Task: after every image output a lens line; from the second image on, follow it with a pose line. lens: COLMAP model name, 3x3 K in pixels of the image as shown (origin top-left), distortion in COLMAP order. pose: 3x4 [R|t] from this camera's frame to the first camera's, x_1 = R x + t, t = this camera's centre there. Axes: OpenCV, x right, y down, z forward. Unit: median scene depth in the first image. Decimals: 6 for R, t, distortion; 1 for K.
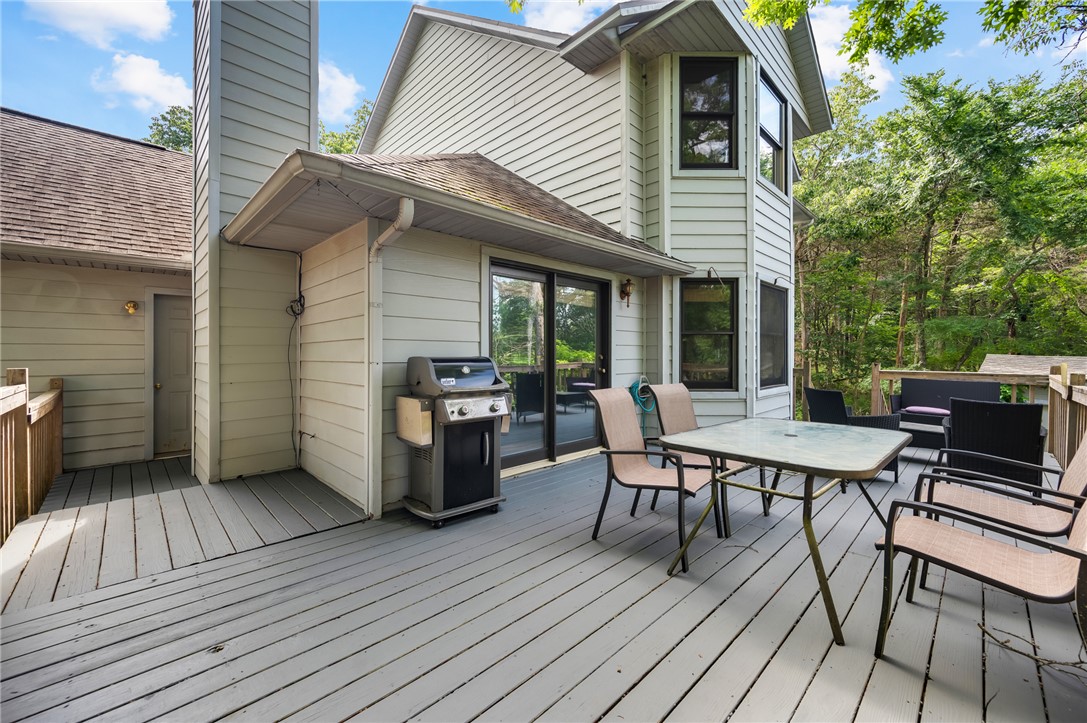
lens RADIAL K [[435.4, 0, 548.5], [0, 435.4, 356.6], [0, 0, 1]] dist [0.000247, -0.000106]
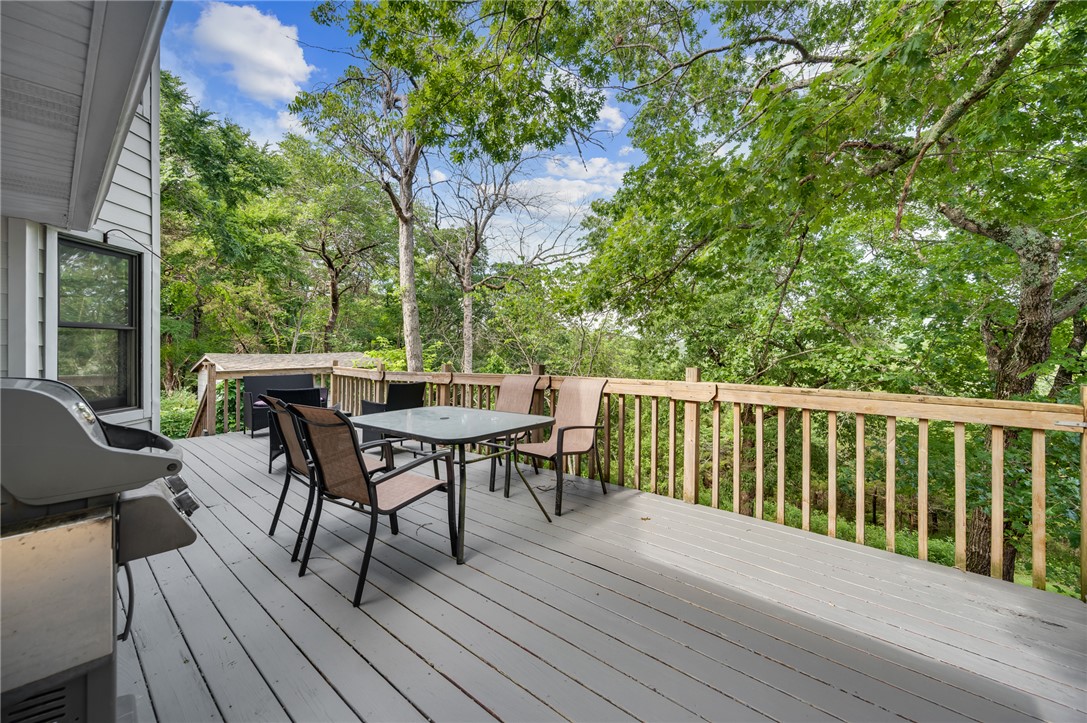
lens RADIAL K [[435.4, 0, 548.5], [0, 435.4, 356.6], [0, 0, 1]] dist [0.000247, -0.000106]
pose [[-0.071595, -0.016312, 0.997300, -0.352426], [0.012811, 0.999769, 0.017272, -0.010883], [-0.997351, 0.014013, -0.071370, 0.374144]]
